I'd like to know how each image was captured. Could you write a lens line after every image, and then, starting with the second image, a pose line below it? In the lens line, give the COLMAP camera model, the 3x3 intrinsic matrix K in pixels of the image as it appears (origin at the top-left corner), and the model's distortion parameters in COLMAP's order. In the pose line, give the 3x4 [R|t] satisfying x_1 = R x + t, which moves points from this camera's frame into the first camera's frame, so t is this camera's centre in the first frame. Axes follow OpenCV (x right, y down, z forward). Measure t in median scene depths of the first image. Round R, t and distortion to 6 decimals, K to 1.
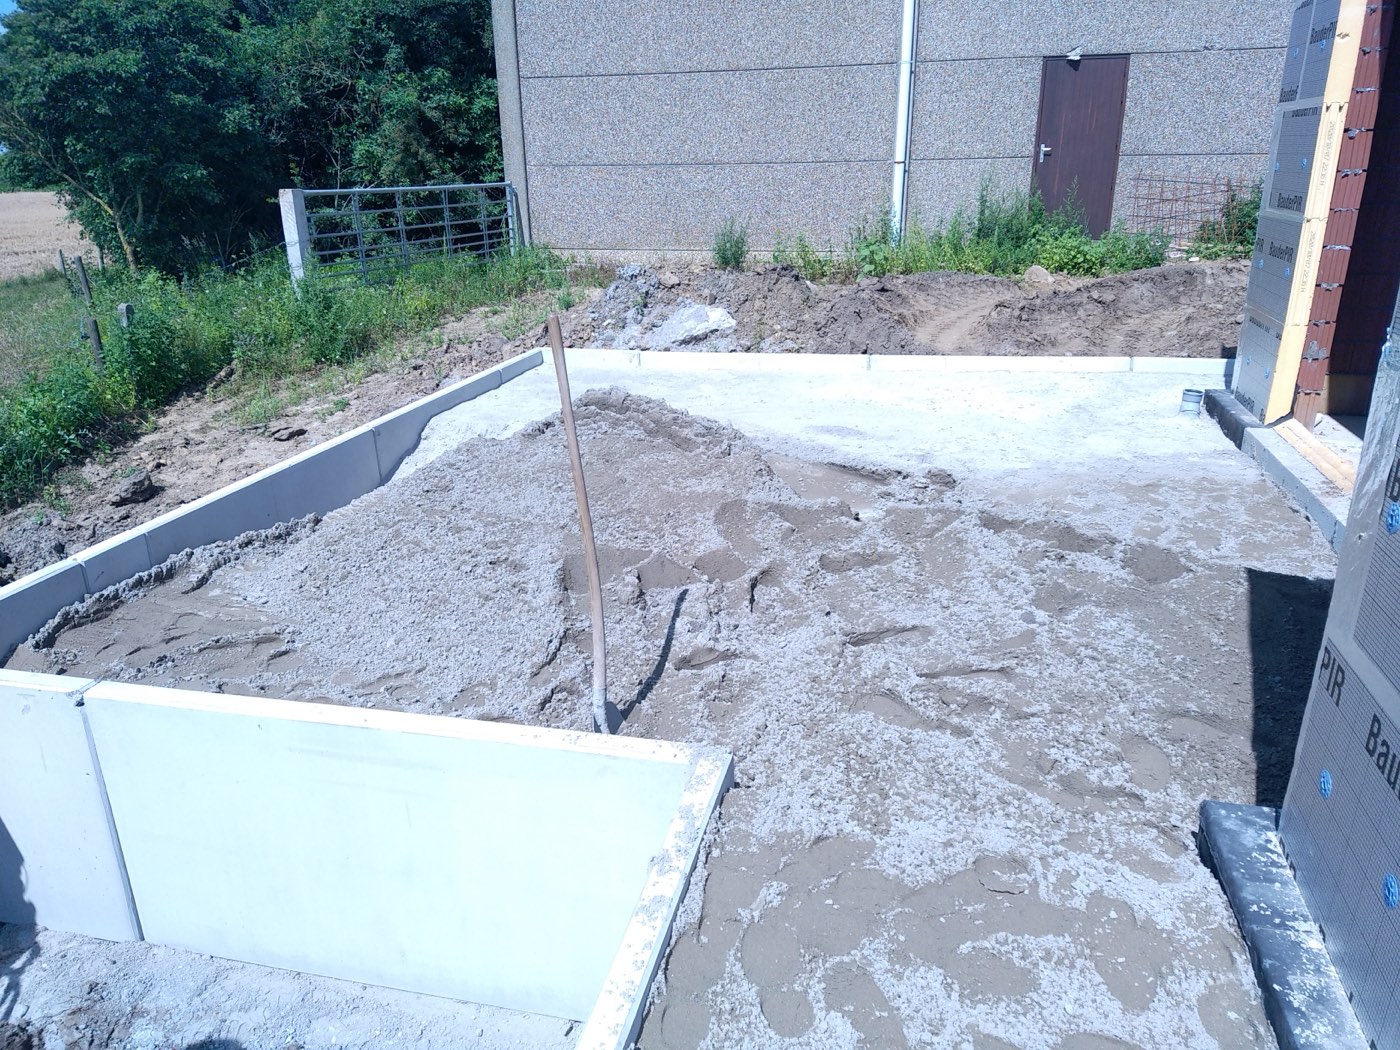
lens RADIAL K [[1010.9, 0, 707.7], [0, 1010.9, 537.5], [0, 0, 1]] dist [0.041224, -0.076190]
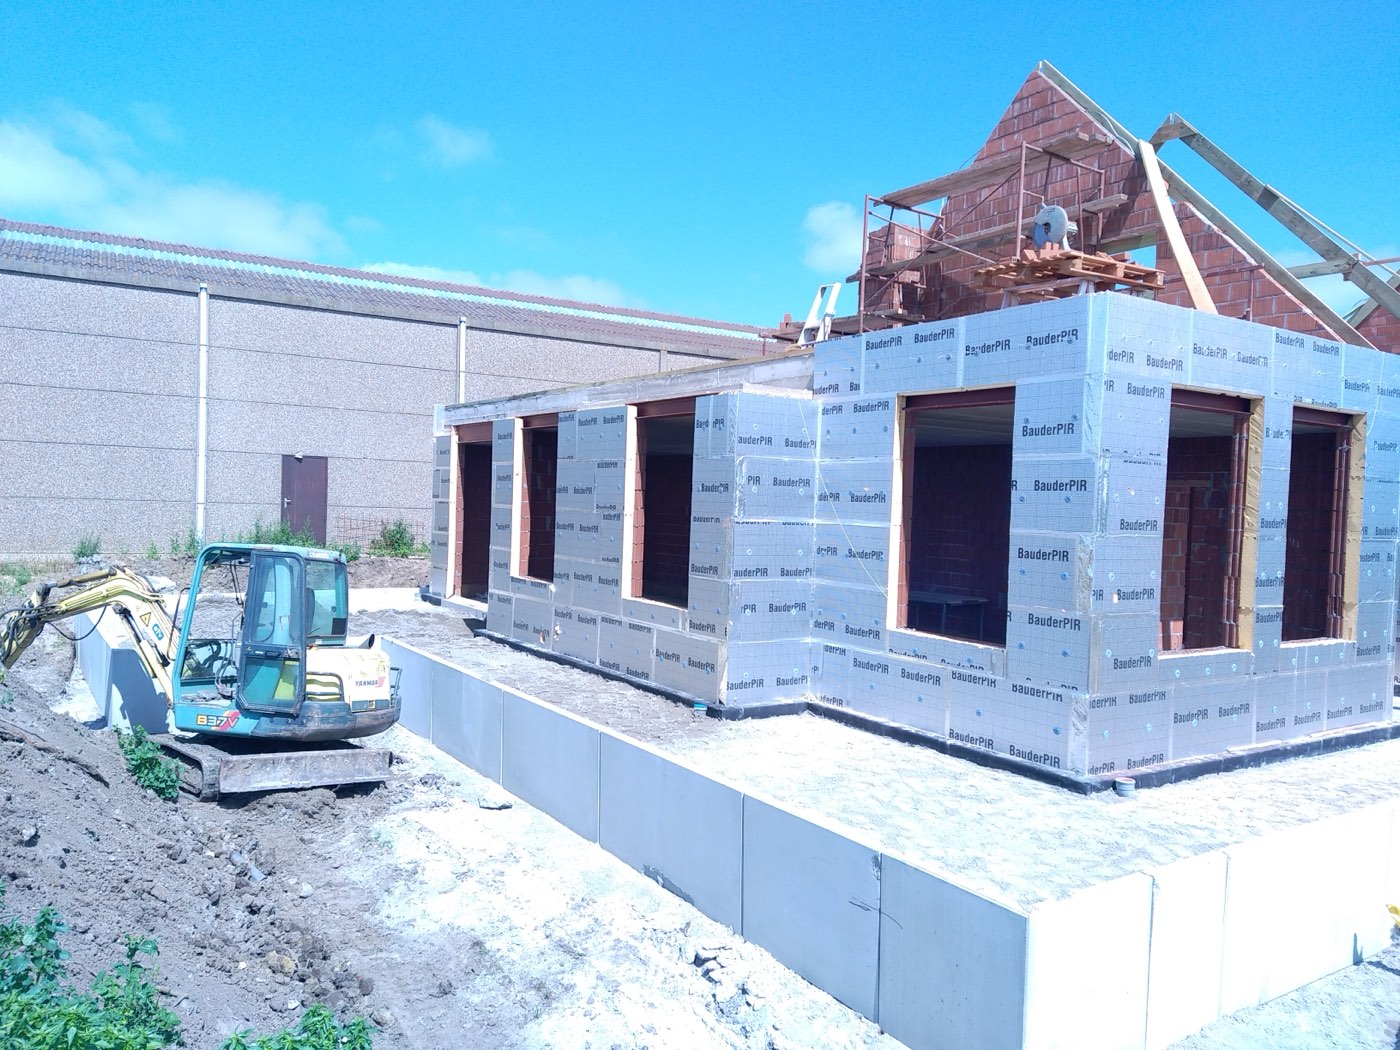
lens RADIAL K [[1010.9, 0, 673.9], [0, 1010.9, 535.7], [0, 0, 1]] dist [0.041224, -0.076190]
pose [[0.701930, 0.019524, 0.711978, -0.487732], [0.203170, 0.952603, -0.226426, 0.239357], [-0.682653, 0.303588, 0.664695, -0.688316]]
